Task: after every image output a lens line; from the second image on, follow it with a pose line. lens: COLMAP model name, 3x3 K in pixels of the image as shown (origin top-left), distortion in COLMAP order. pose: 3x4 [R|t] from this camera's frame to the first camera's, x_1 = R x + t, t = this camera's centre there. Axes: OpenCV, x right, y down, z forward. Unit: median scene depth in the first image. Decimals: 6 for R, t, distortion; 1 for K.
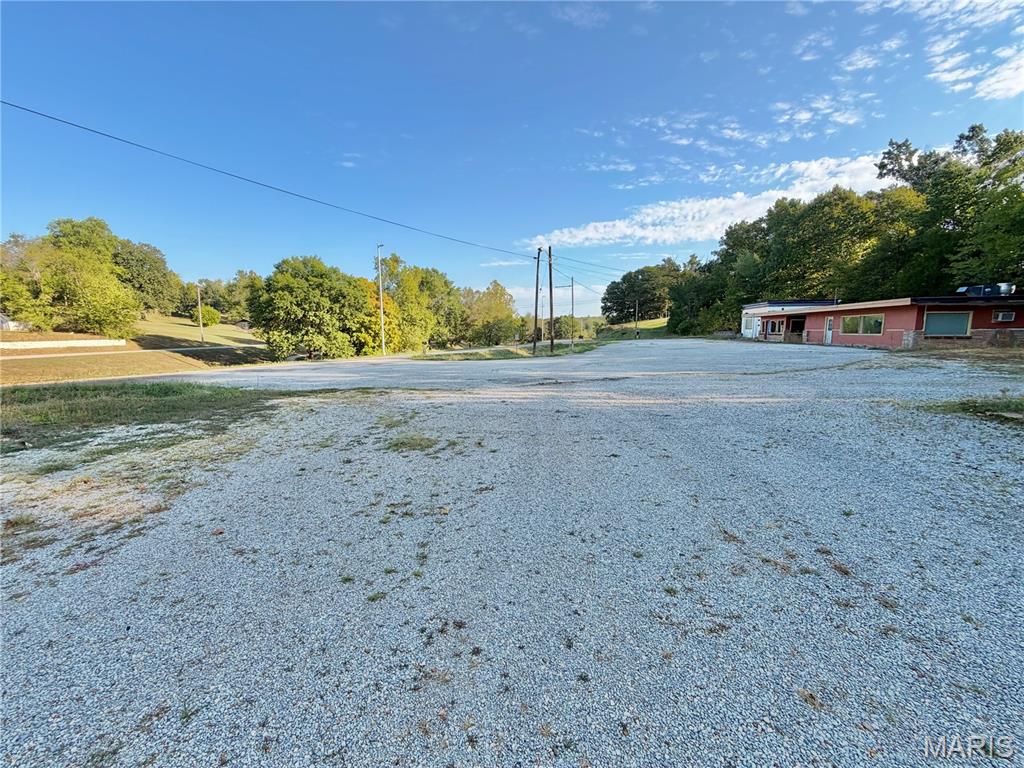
lens RADIAL K [[411.9, 0, 510.2], [0, 411.9, 385.6], [0, 0, 1]] dist [0.000108, 0.000524]
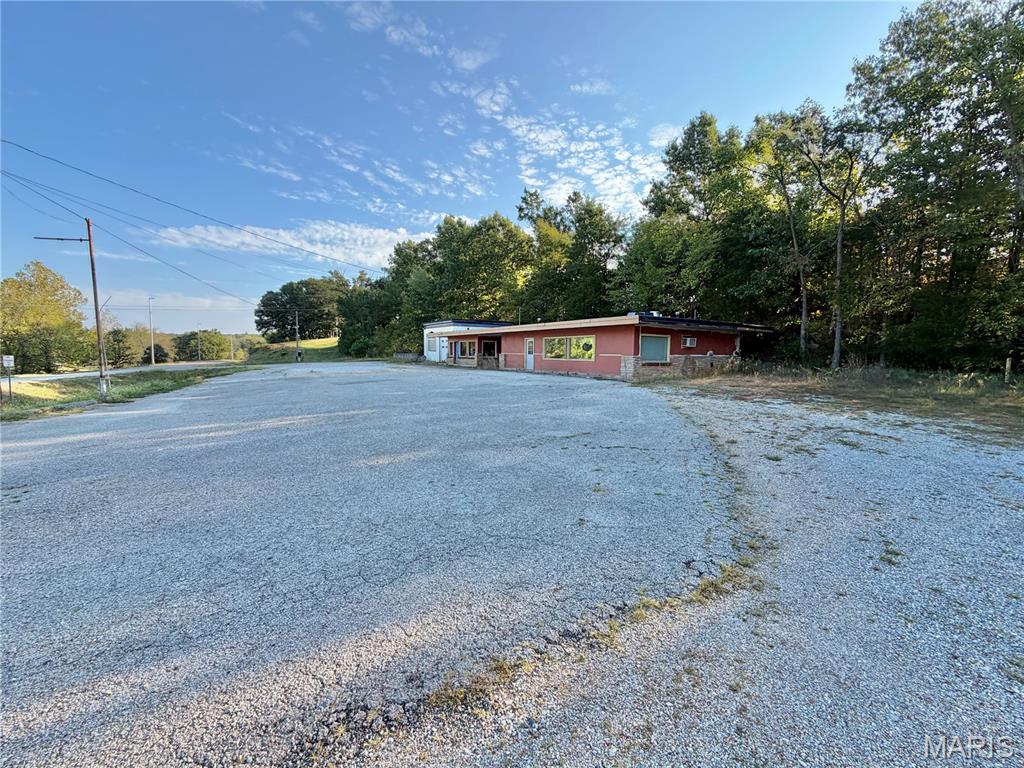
lens RADIAL K [[411.9, 0, 511.2], [0, 411.9, 388.0], [0, 0, 1]] dist [0.000108, 0.000524]
pose [[0.731773, -0.044770, 0.680076, 0.093596], [0.075204, 0.997051, -0.015285, -0.029326], [-0.677386, 0.062330, 0.732982, 0.219994]]
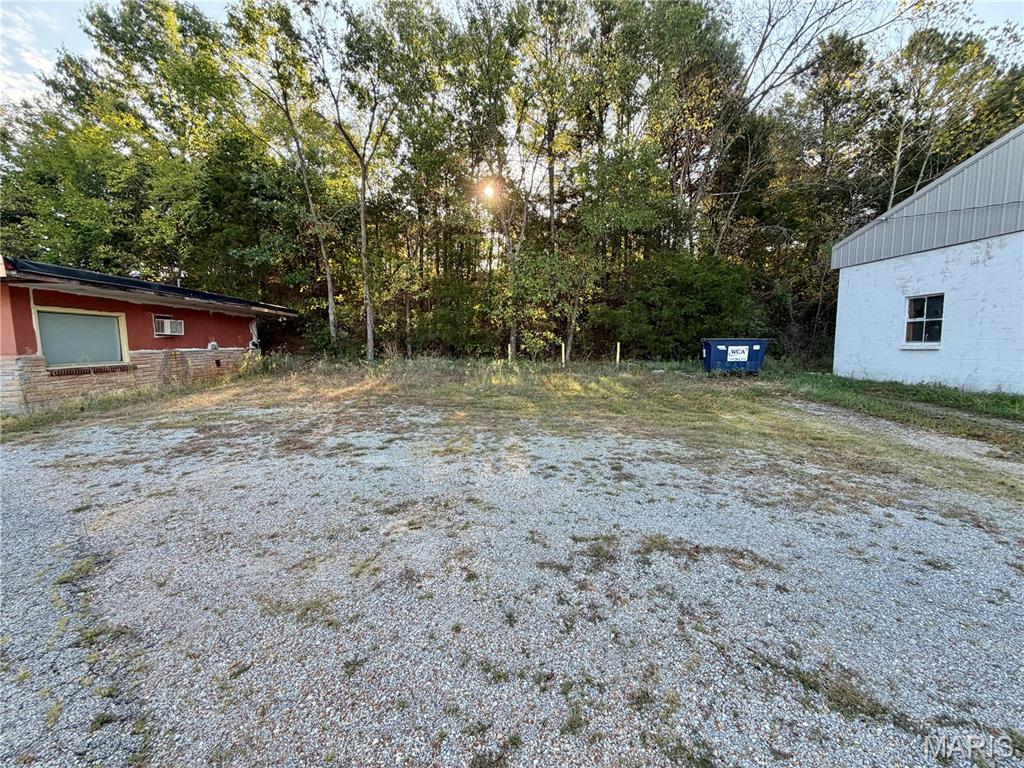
lens RADIAL K [[411.9, 0, 507.8], [0, 411.9, 382.7], [0, 0, 1]] dist [0.000108, 0.000524]
pose [[-0.241270, -0.086605, 0.966586, 0.206560], [0.141095, 0.982296, 0.123231, -0.036890], [-0.960146, 0.166113, -0.224779, 0.262507]]
